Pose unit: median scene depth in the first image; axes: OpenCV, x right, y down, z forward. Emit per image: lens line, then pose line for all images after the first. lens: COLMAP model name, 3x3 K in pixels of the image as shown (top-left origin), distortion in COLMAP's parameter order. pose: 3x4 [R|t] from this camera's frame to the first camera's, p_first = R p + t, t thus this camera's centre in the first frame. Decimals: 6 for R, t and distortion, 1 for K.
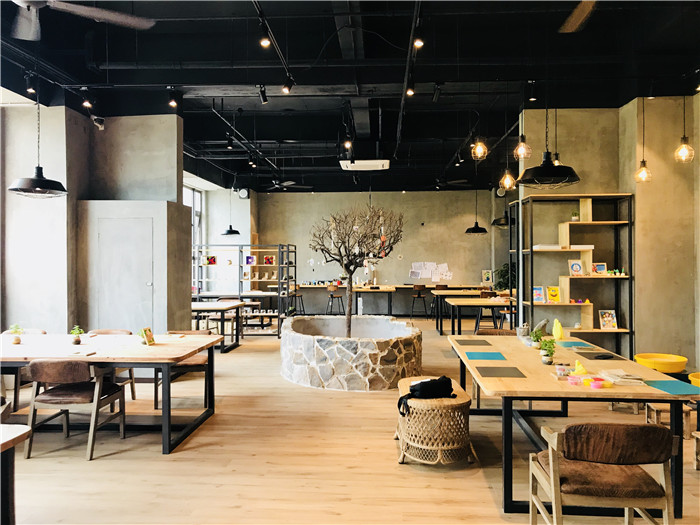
lens RADIAL K [[579.1, 0, 350.0], [0, 579.1, 262.5], [0, 0, 1]] dist [0.042319, -0.000633]
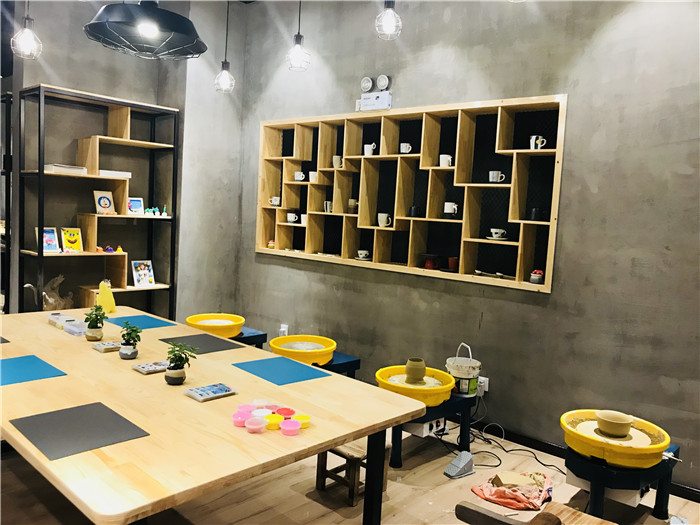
lens RADIAL K [[579.1, 0, 350.0], [0, 579.1, 262.5], [0, 0, 1]] dist [0.042319, -0.000633]
pose [[0.639775, -0.029289, 0.768004, 0.010493], [-0.051705, 0.995370, 0.081031, 0.003047], [-0.766821, -0.091551, 0.635298, 0.112456]]
